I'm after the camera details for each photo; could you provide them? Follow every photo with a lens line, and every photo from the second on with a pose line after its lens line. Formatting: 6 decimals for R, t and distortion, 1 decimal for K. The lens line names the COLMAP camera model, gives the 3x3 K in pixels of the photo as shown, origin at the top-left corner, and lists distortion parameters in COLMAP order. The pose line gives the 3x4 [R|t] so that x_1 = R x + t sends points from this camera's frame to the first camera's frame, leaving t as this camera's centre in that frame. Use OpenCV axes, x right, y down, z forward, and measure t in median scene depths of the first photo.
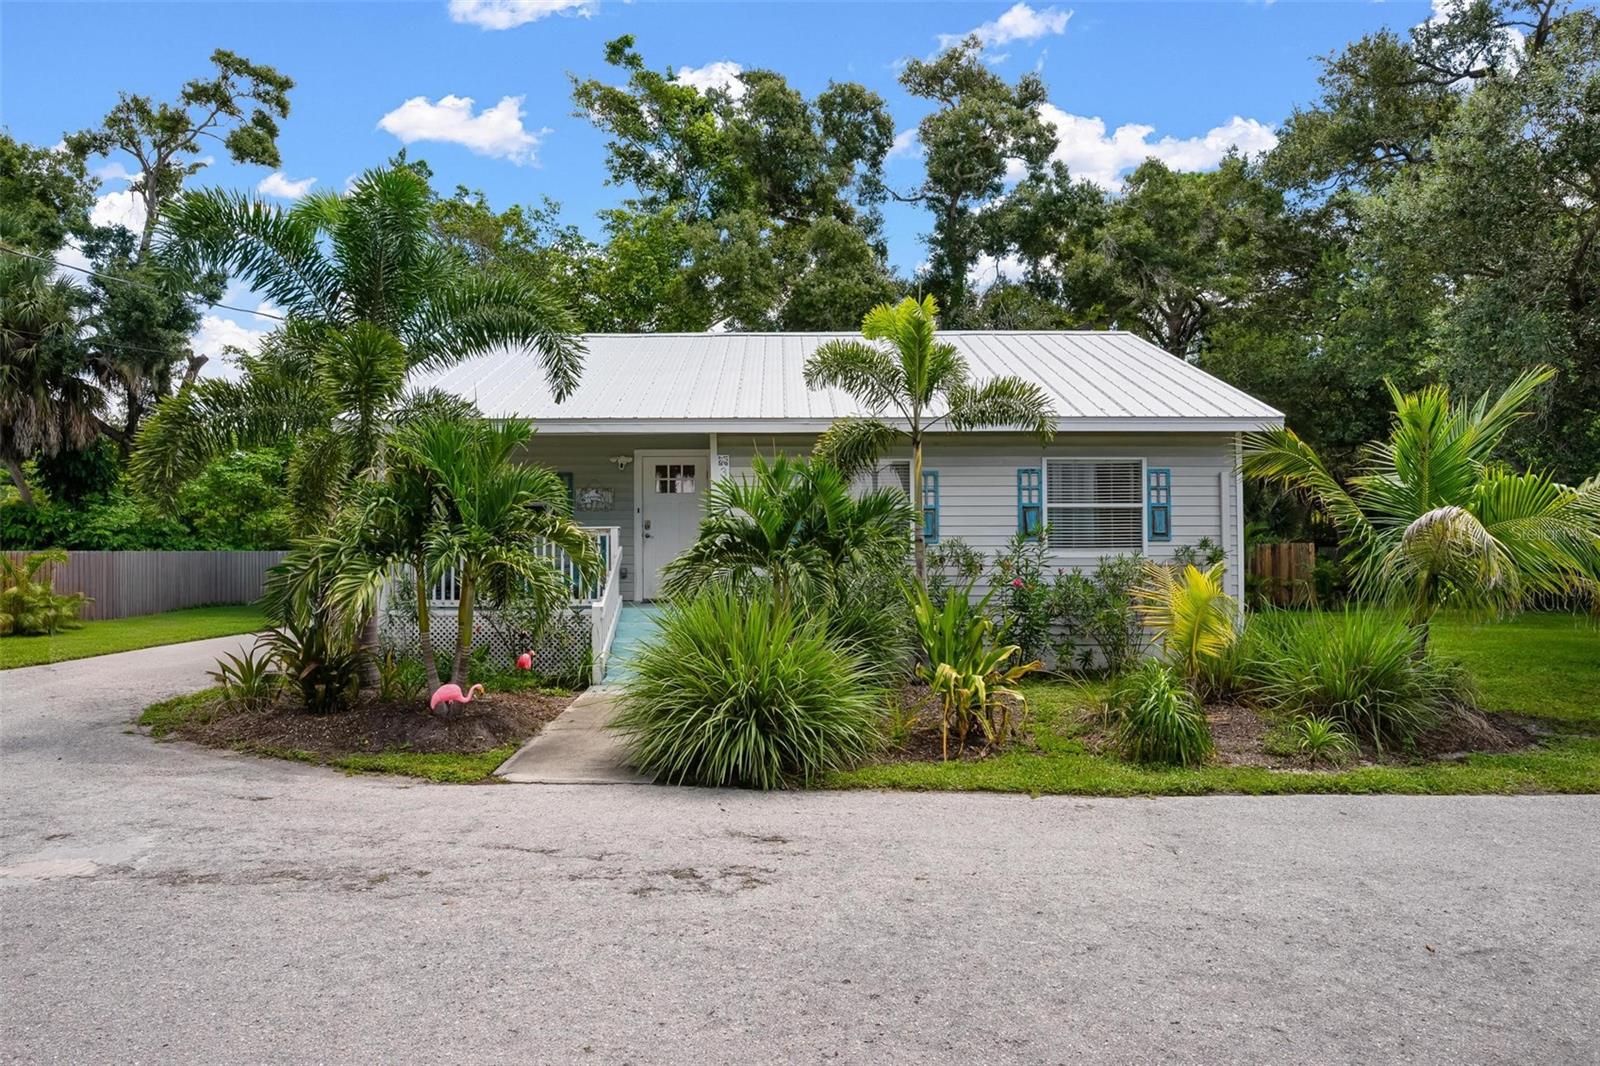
lens RADIAL K [[974.0, 0, 800.0], [0, 974.0, 533.0], [0, 0, 1]] dist [0.001655, 0.001272]
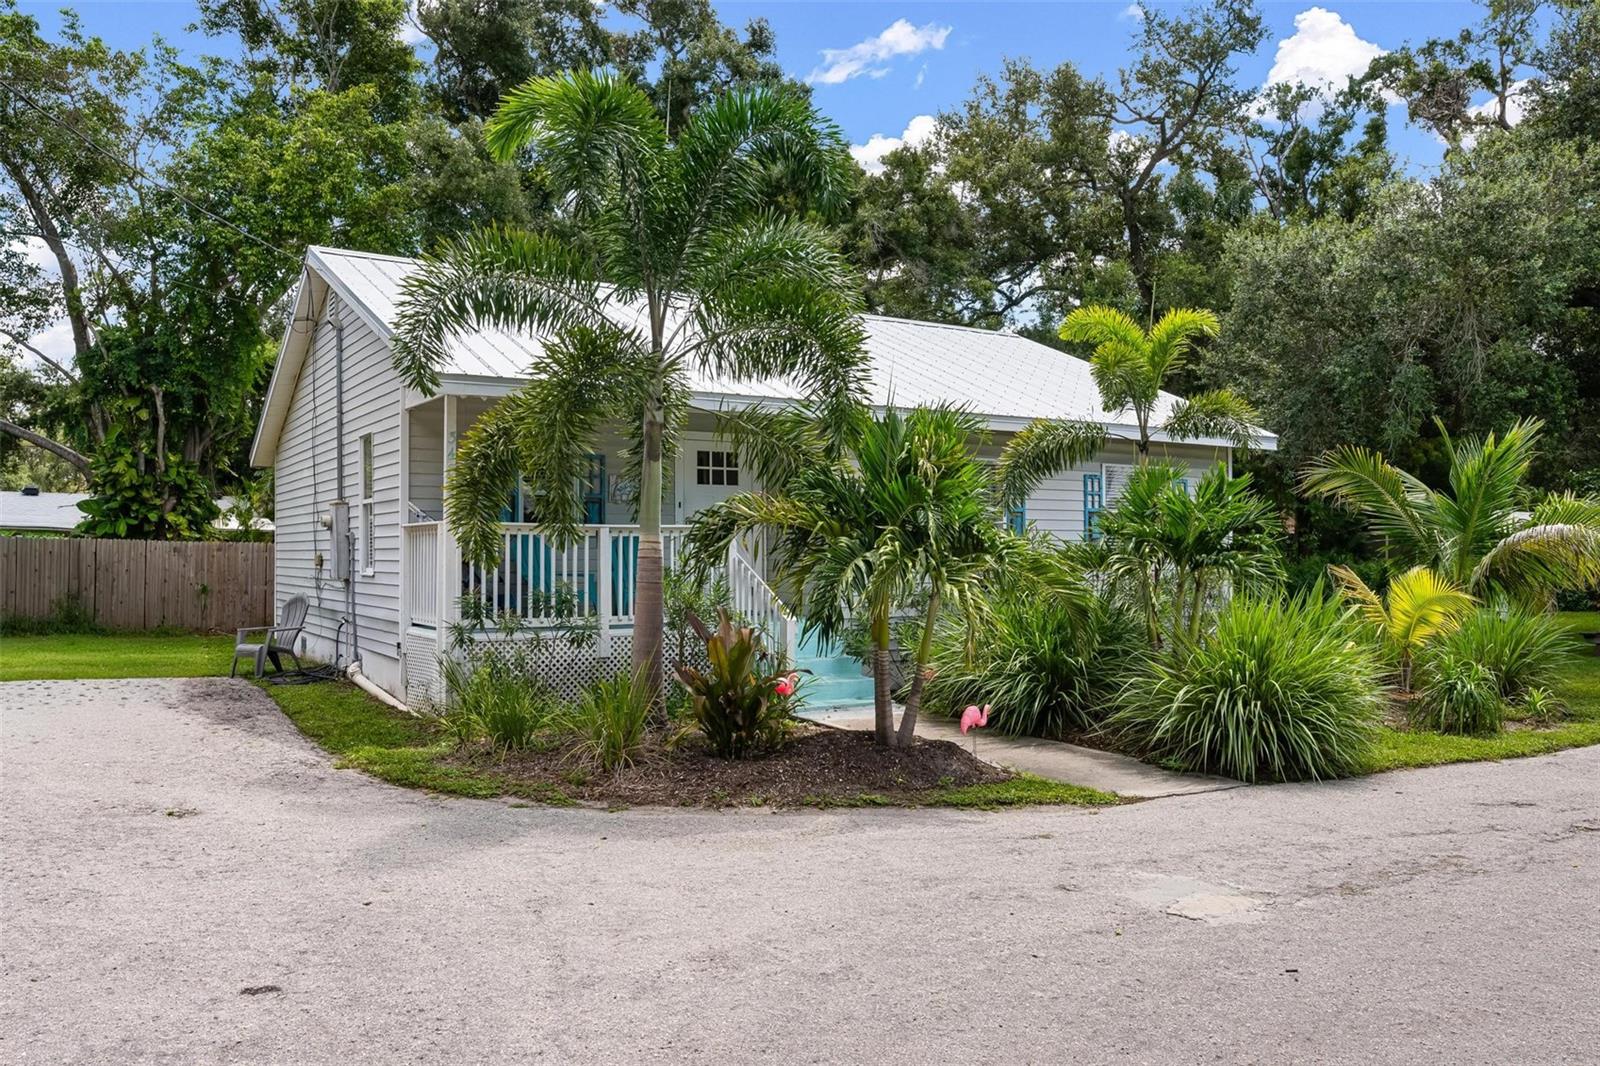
lens RADIAL K [[1173.8, 0, 800.0], [0, 1173.8, 533.0], [0, 0, 1]] dist [0.007065, 0.003216]
pose [[0.852891, 0.010827, 0.521976, -0.675132], [-0.013309, 0.999911, 0.001006, -0.001482], [-0.521919, -0.007805, 0.852959, 0.102950]]
